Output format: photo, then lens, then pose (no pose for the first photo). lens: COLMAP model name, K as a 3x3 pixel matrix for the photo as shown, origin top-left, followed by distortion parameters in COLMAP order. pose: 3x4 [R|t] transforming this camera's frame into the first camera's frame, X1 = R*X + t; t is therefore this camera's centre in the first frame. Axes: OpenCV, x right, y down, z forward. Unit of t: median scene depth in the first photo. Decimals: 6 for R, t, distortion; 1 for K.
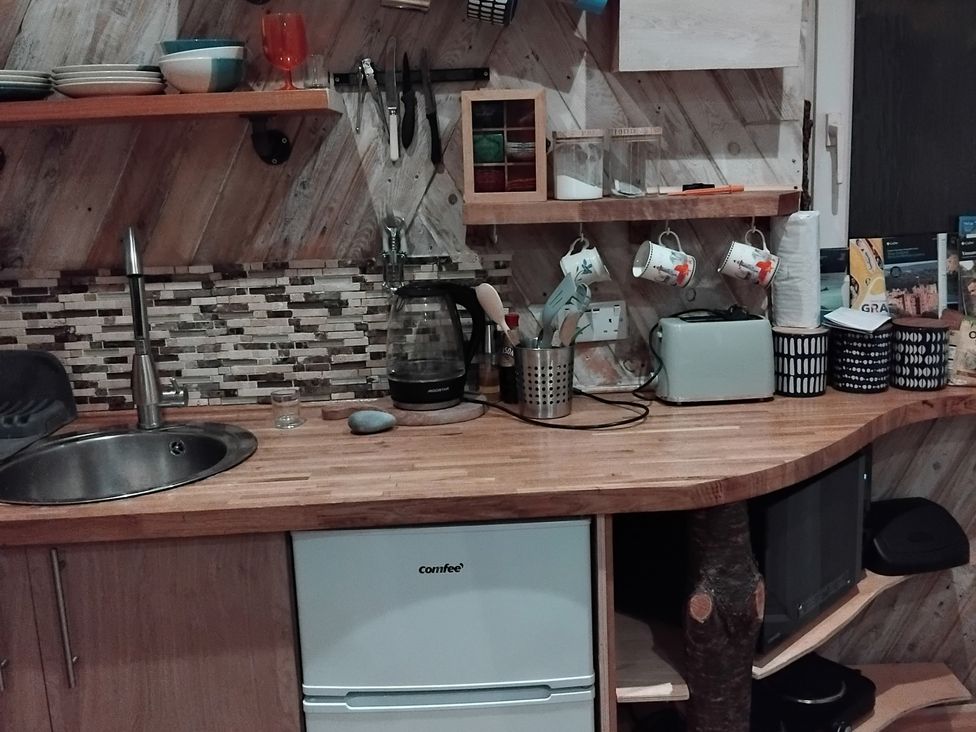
lens RADIAL K [[952.3, 0, 510.5], [0, 952.3, 363.4], [0, 0, 1]] dist [0.103781, -0.236495]
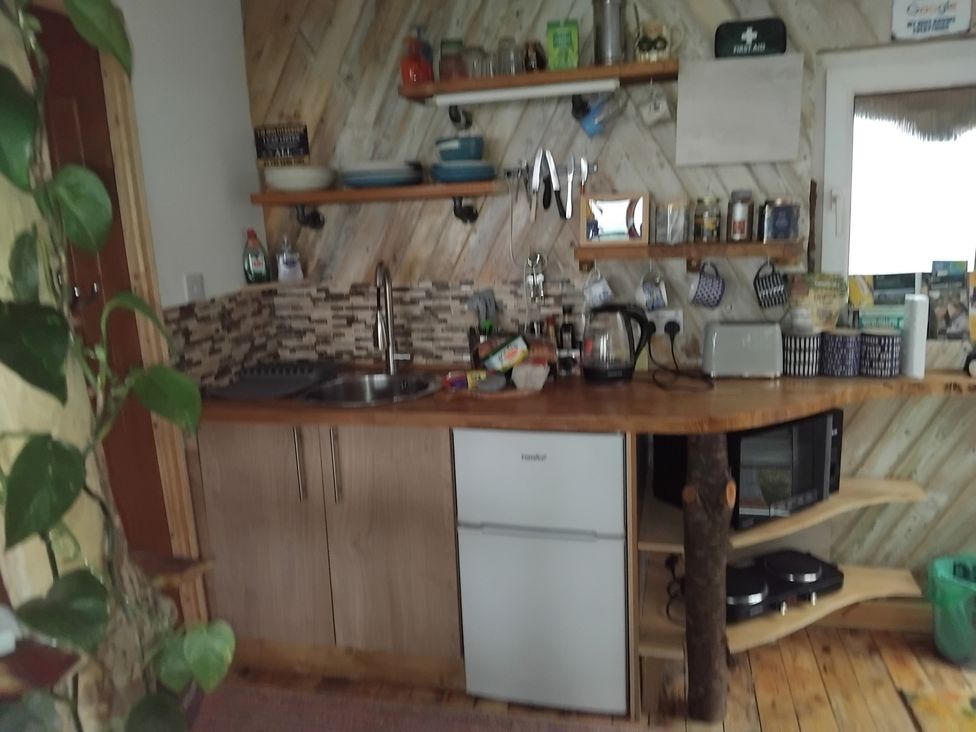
lens RADIAL K [[765.9, 0, 477.9], [0, 765.9, 360.1], [0, 0, 1]] dist [0.041898, -0.004373]
pose [[0.963326, 0.048643, -0.263888, 0.138911], [-0.044653, 0.998780, 0.021100, 0.004458], [0.264592, -0.008543, 0.964323, -0.304687]]
